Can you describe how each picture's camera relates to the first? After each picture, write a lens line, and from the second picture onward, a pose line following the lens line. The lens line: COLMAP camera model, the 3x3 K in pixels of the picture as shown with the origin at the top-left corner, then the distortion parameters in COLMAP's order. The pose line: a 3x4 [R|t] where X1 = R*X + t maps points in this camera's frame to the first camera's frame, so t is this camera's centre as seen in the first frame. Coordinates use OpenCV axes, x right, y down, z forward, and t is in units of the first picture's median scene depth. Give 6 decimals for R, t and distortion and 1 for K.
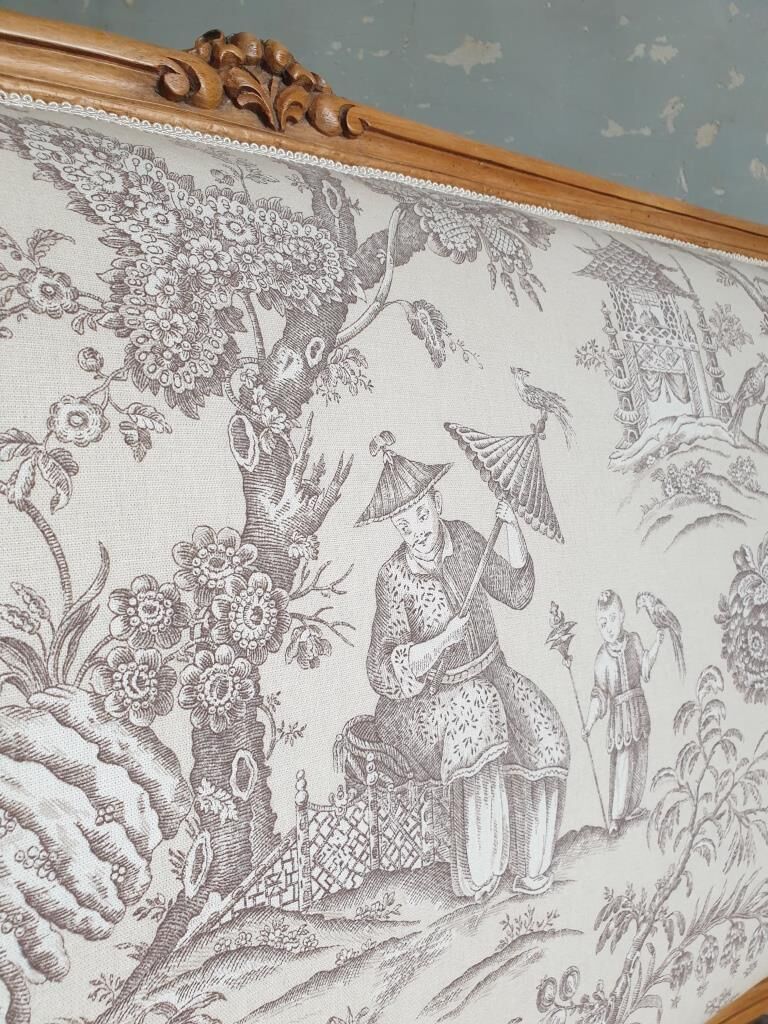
lens RADIAL K [[795.6, 0, 378.6], [0, 795.6, 519.3], [0, 0, 1]] dist [-0.002484, 0.004668]
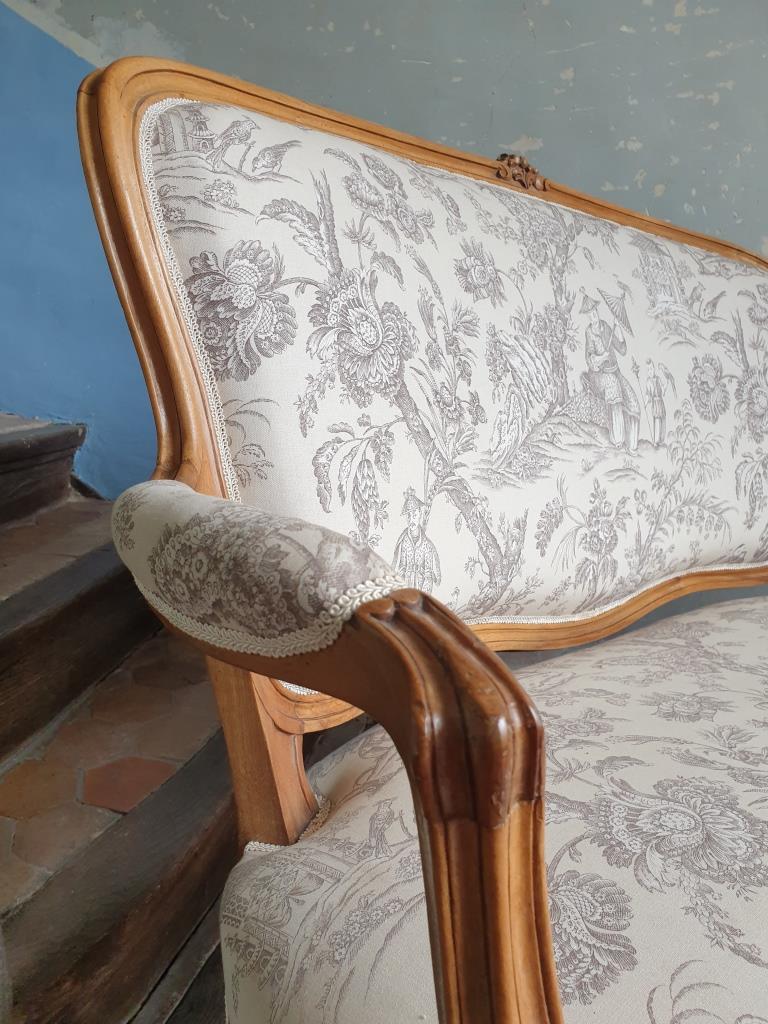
lens RADIAL K [[793.5, 0, 379.1], [0, 793.5, 535.9], [0, 0, 1]] dist [0.168701, -0.522146]
pose [[0.996486, -0.029317, 0.078464, -0.940162], [0.032190, 0.998847, -0.035604, 0.838535], [-0.077330, 0.038005, 0.996281, -1.775522]]
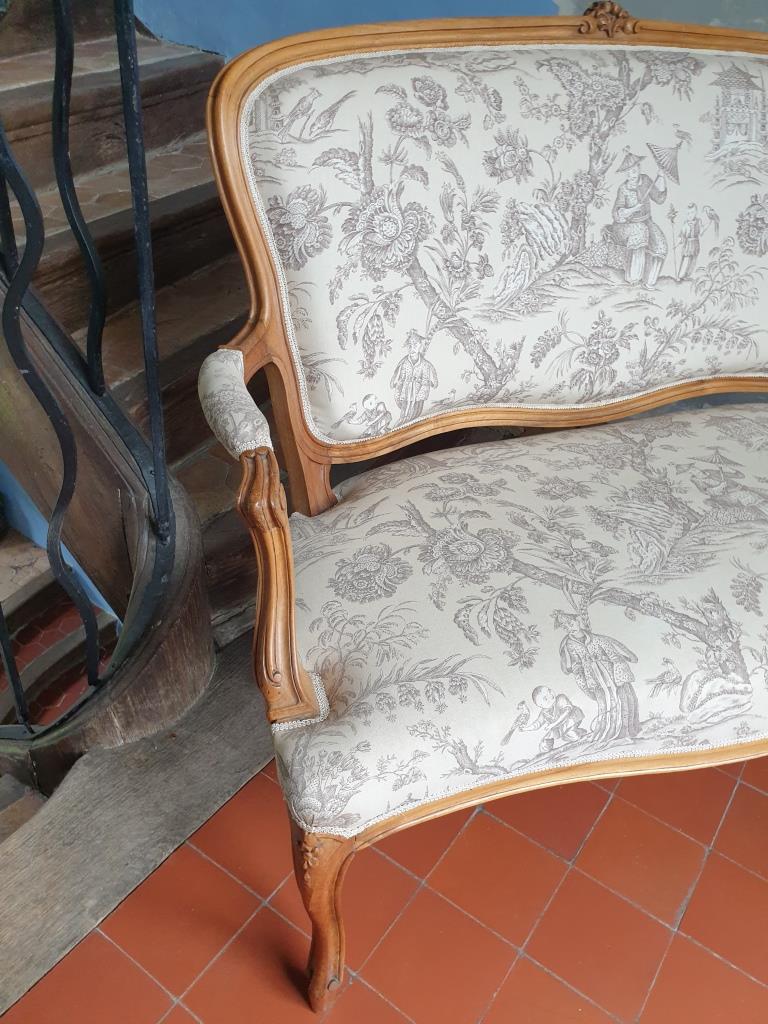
lens RADIAL K [[802.7, 0, 387.3], [0, 802.7, 527.0], [0, 0, 1]] dist [-0.015629, 0.054110]
pose [[0.960581, 0.157304, -0.229215, 0.062405], [-0.063560, 0.926946, 0.369772, 0.202979], [0.270636, -0.340627, 0.900405, -2.978443]]
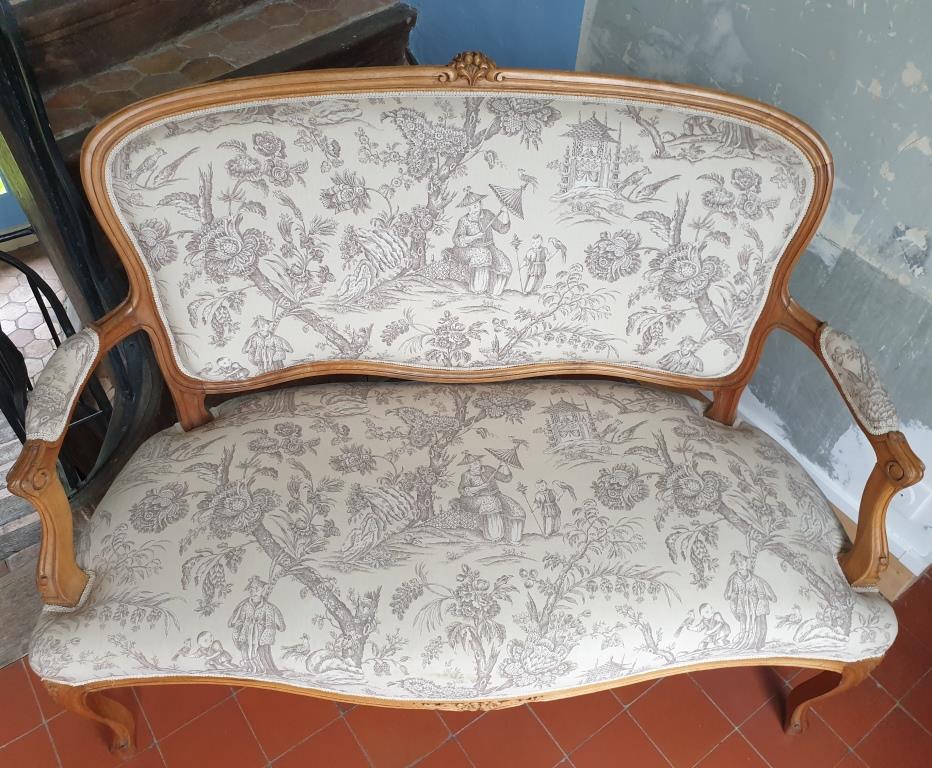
lens RADIAL K [[786.5, 0, 465.2], [0, 786.5, 382.4], [0, 0, 1]] dist [0.209643, -0.746679]
pose [[0.820424, 0.408728, -0.399808, 1.924471], [-0.126852, 0.811957, 0.569767, -1.523204], [0.557506, -0.416734, 0.717997, -2.259609]]
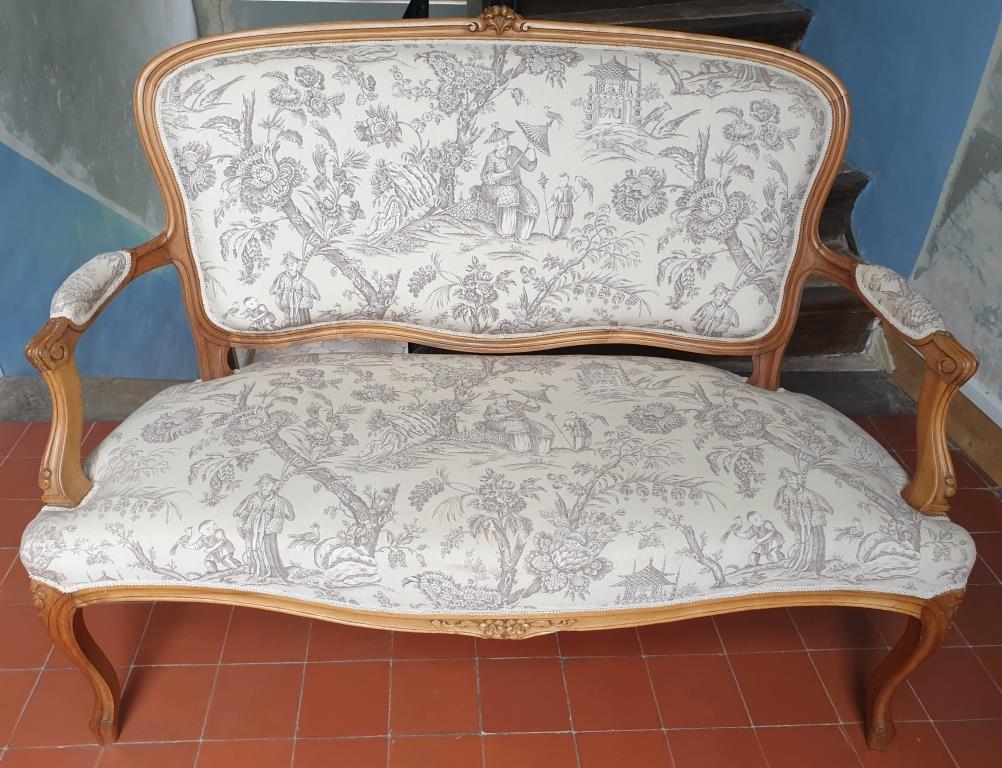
lens RADIAL K [[827.5, 0, 471.3], [0, 827.5, 400.1], [0, 0, 1]] dist [0.187155, -0.633152]
pose [[0.799049, 0.296256, -0.523214, 2.538456], [-0.115953, 0.929779, 0.349380, -0.260234], [0.589979, -0.218503, 0.777291, -2.758505]]
